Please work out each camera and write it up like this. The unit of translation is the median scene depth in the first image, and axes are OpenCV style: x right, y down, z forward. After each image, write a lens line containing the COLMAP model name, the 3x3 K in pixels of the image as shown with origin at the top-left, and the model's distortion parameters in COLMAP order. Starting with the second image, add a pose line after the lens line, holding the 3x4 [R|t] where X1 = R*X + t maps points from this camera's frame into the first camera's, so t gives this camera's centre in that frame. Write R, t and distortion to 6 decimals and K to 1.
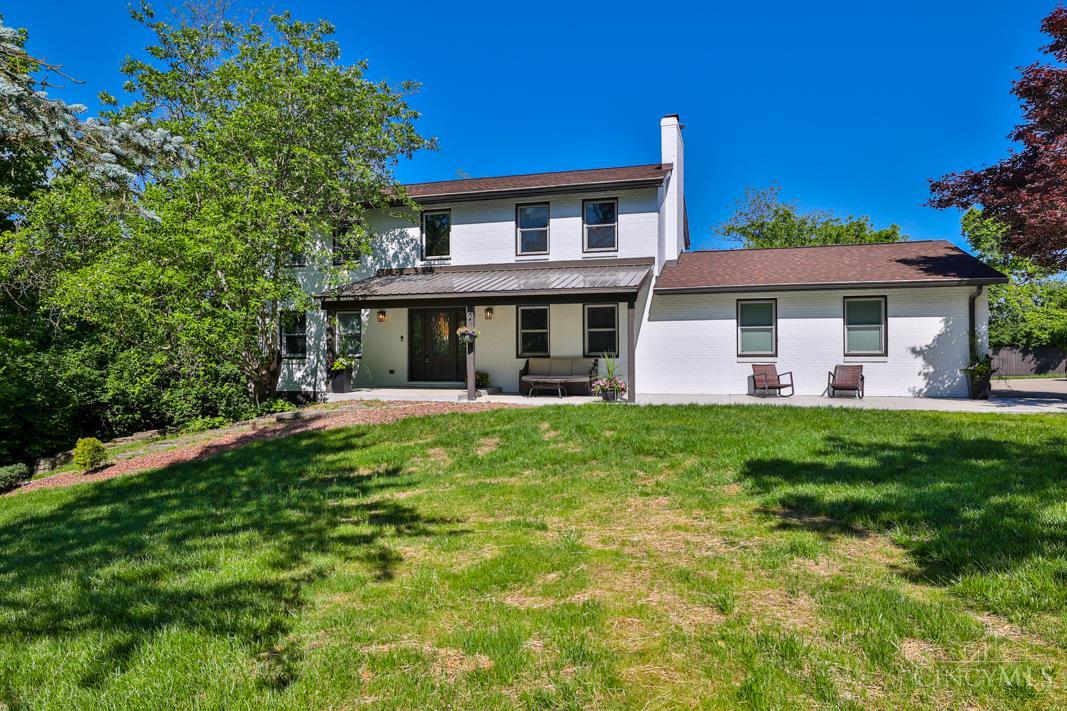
lens RADIAL K [[715.2, 0, 534.3], [0, 715.2, 354.5], [0, 0, 1]] dist [-0.016089, 0.017496]
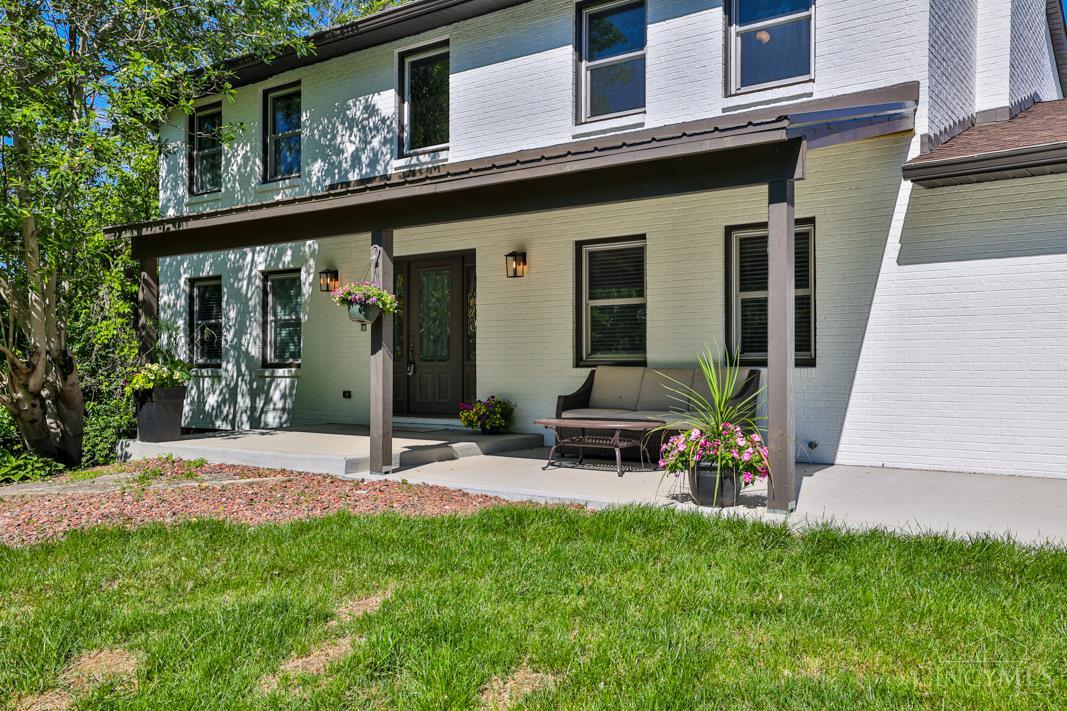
lens RADIAL K [[929.6, 0, 537.7], [0, 929.6, 359.1], [0, 0, 1]] dist [0.014739, -0.018776]
pose [[0.947129, -0.002939, -0.320839, 0.128838], [-0.001900, 0.999889, -0.014767, 0.008283], [0.320846, 0.014596, 0.947019, 0.467198]]
